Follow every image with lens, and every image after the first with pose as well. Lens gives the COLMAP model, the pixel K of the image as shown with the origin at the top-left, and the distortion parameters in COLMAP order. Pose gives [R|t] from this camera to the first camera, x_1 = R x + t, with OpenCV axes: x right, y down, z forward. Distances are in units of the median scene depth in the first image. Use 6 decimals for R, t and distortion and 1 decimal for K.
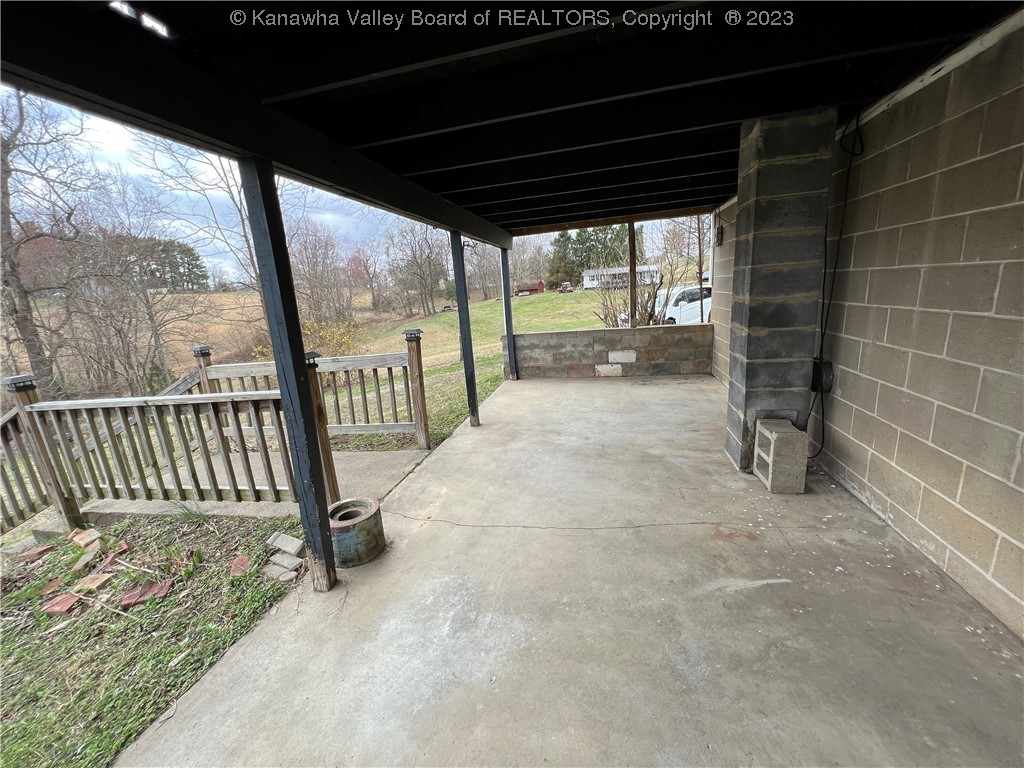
lens RADIAL K [[406.1, 0, 513.7], [0, 406.1, 383.8], [0, 0, 1]] dist [-0.006818, 0.000385]
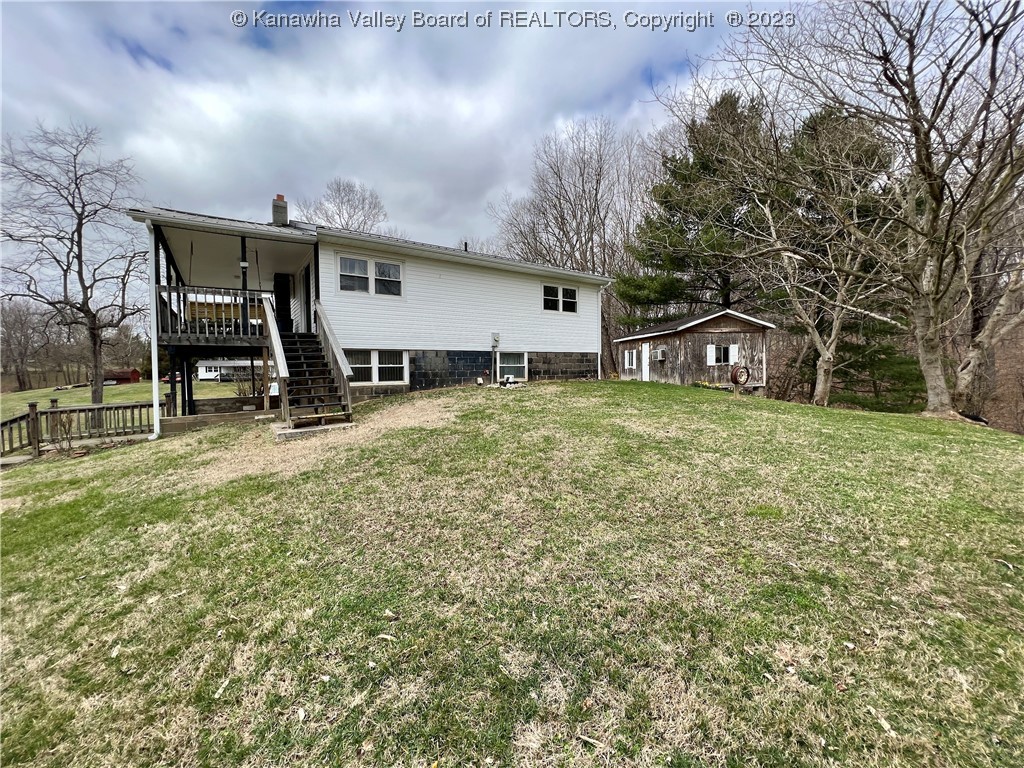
lens RADIAL K [[411.8, 0, 511.5], [0, 411.8, 383.7], [0, 0, 1]] dist [-0.000173, -0.000009]
pose [[0.674331, 0.033292, 0.737678, -0.513322], [0.136335, 0.976196, -0.168684, 0.430030], [-0.725735, 0.214320, 0.653740, -1.841076]]
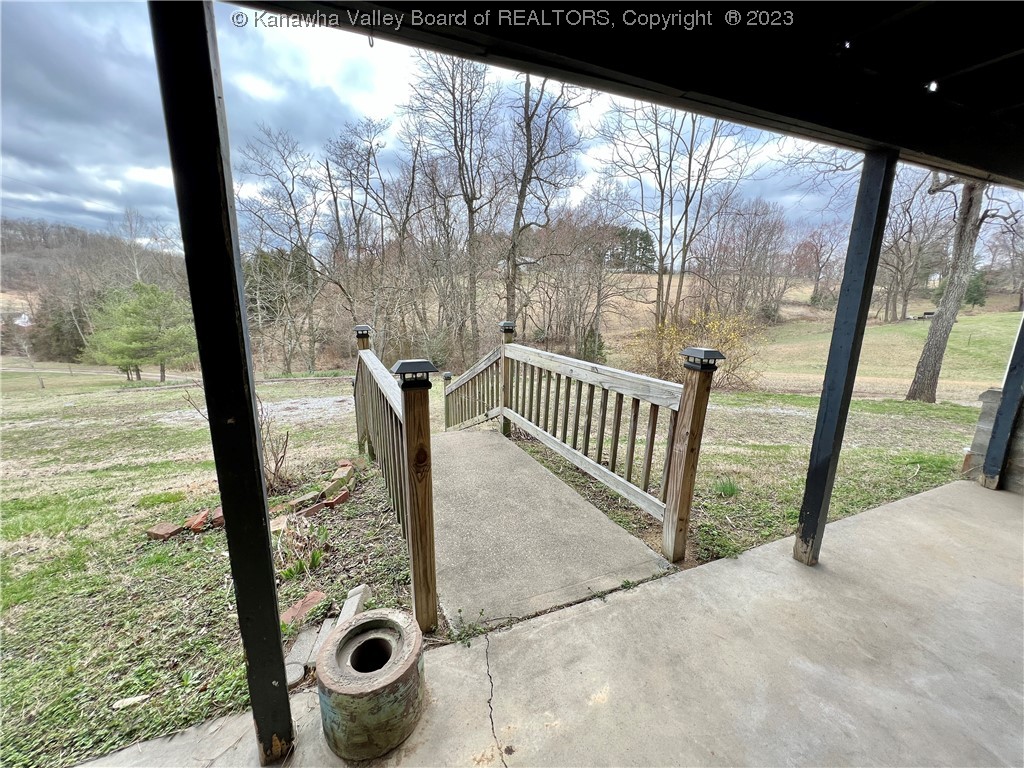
lens RADIAL K [[406.1, 0, 512.6], [0, 406.1, 382.5], [0, 0, 1]] dist [-0.006818, 0.000385]
pose [[0.569190, 0.260253, -0.779930, 0.017053], [-0.238480, 0.960062, 0.146319, -0.051979], [0.786861, 0.102714, 0.608522, 0.226439]]
